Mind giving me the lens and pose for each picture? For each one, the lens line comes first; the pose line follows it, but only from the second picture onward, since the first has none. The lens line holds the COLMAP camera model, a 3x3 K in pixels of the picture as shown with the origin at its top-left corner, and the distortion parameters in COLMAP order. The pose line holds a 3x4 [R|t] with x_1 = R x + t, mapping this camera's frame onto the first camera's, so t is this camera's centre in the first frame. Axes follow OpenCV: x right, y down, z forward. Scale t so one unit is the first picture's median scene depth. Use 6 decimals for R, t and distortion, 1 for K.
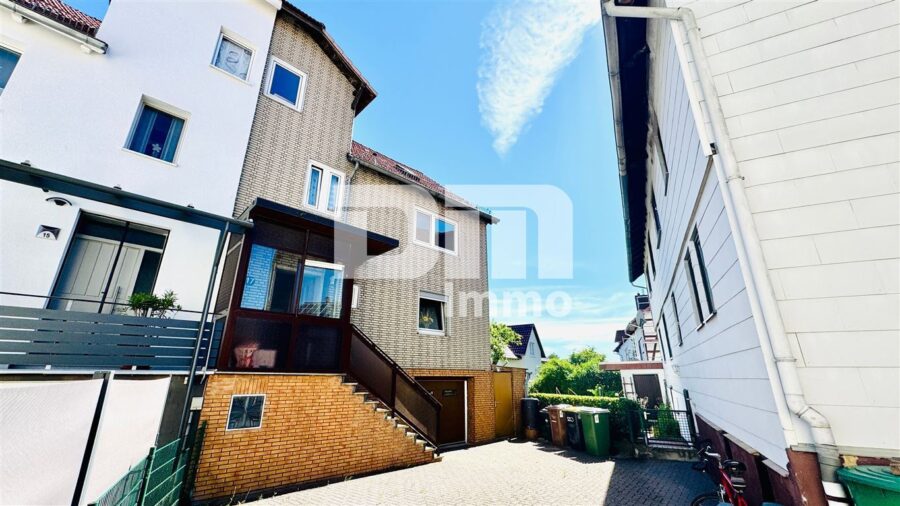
lens RADIAL K [[362.9, 0, 450.0], [0, 362.9, 253.0], [0, 0, 1]] dist [0.002662, 0.000189]
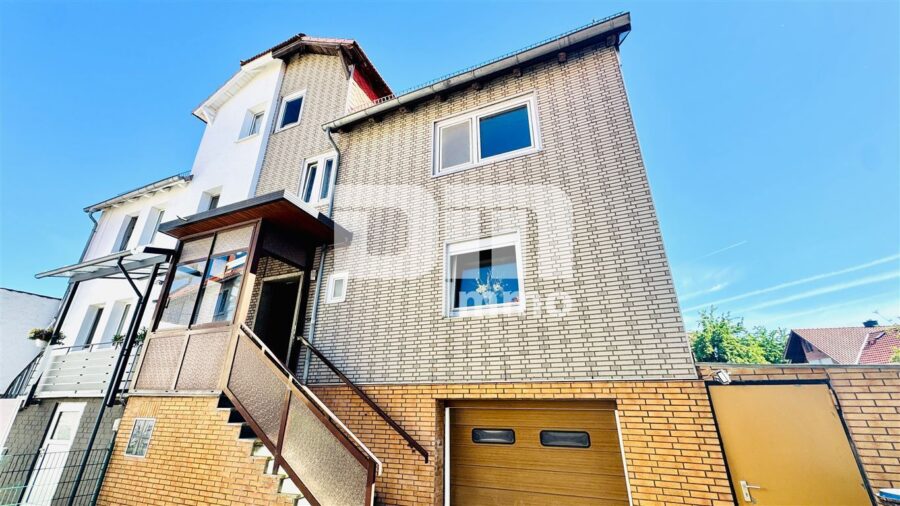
lens RADIAL K [[362.9, 0, 450.0], [0, 362.9, 253.0], [0, 0, 1]] dist [0.002662, 0.000189]
pose [[0.384817, -0.354972, -0.852004, 0.479371], [0.293604, 0.922218, -0.251616, 0.315489], [0.875050, -0.153326, 0.459106, 0.900691]]
